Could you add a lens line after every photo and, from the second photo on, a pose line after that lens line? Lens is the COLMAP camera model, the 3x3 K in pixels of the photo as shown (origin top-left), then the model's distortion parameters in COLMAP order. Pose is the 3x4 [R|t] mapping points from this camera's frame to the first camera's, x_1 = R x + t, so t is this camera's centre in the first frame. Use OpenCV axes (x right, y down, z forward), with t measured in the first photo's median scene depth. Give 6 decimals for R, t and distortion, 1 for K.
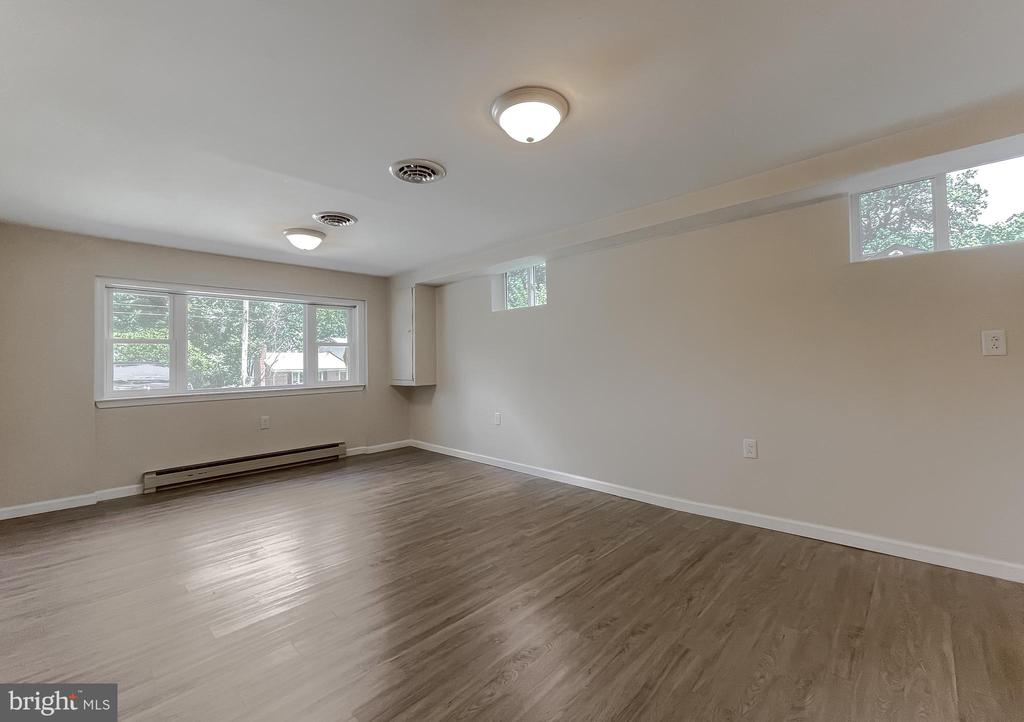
lens RADIAL K [[429.6, 0, 510.2], [0, 429.6, 357.4], [0, 0, 1]] dist [-0.002736, -0.000336]
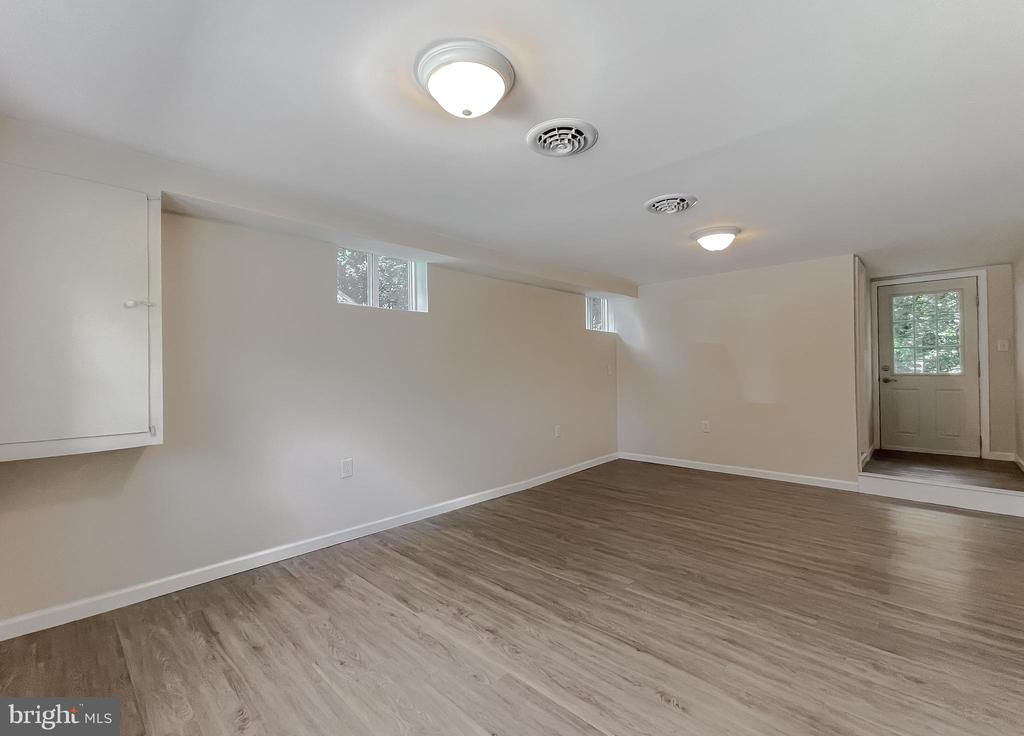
lens RADIAL K [[441.0, 0, 510.2], [0, 441.0, 372.6], [0, 0, 1]] dist [-0.017677, -0.000115]
pose [[-0.004374, 0.007022, 0.999966, -0.975525], [0.001513, 0.999974, -0.007015, 0.002747], [-0.999989, 0.001482, -0.004384, 1.046620]]
